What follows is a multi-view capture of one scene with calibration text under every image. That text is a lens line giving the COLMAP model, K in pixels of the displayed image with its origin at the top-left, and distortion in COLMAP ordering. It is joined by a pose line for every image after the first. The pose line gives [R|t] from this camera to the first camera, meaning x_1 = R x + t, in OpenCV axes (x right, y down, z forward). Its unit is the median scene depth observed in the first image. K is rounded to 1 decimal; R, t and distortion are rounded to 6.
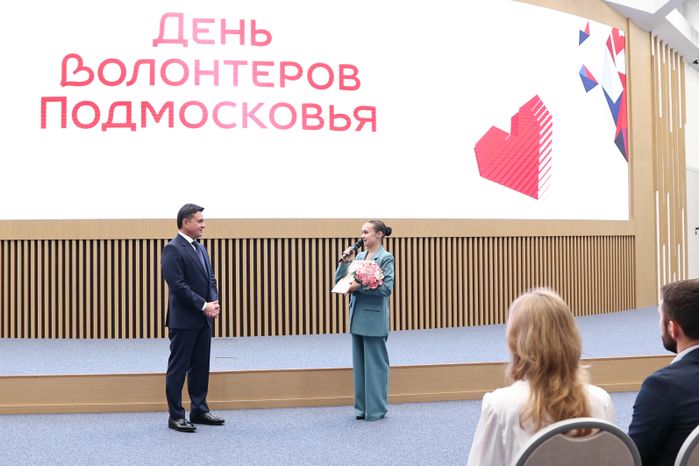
lens RADIAL K [[815.6, 0, 329.3], [0, 815.6, 216.6], [0, 0, 1]] dist [-0.121612, 0.098726]
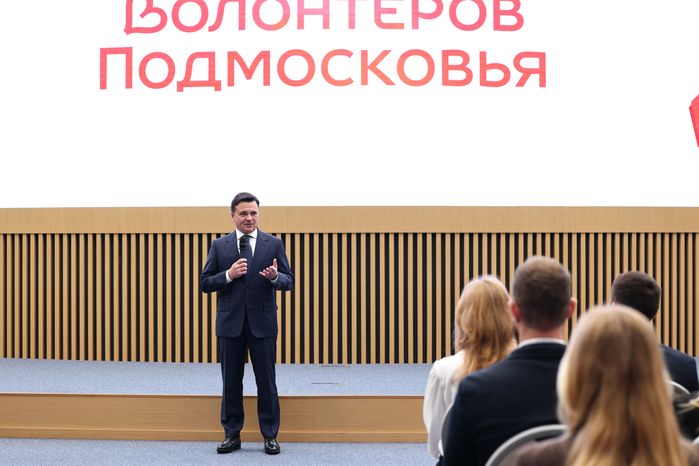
lens RADIAL K [[1459.9, 0, 349.2], [0, 1459.9, 241.6], [0, 0, 1]] dist [-0.201503, 0.204831]
pose [[0.983638, 0.007009, -0.180018, 0.124709], [-0.001108, 0.999459, 0.032856, -0.009379], [0.180151, -0.032119, 0.983114, -0.321145]]
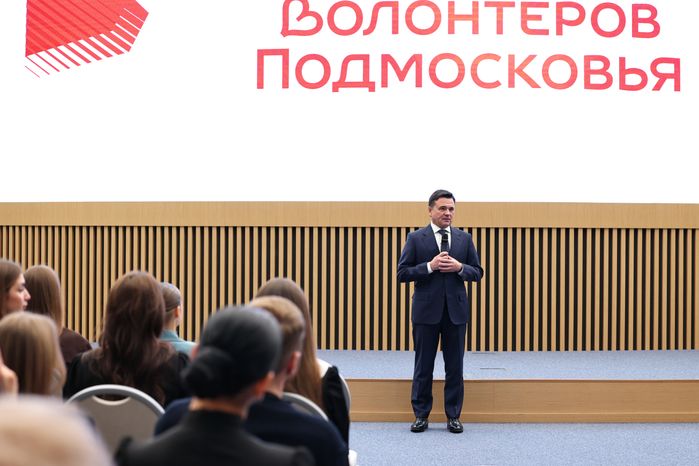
lens RADIAL K [[1459.9, 0, 349.2], [0, 1459.9, 241.6], [0, 0, 1]] dist [-0.201503, 0.204831]
pose [[0.983960, 0.013902, -0.177846, -0.006005], [-0.007415, 0.999285, 0.037087, -0.010957], [0.178235, -0.035174, 0.983359, -0.420052]]
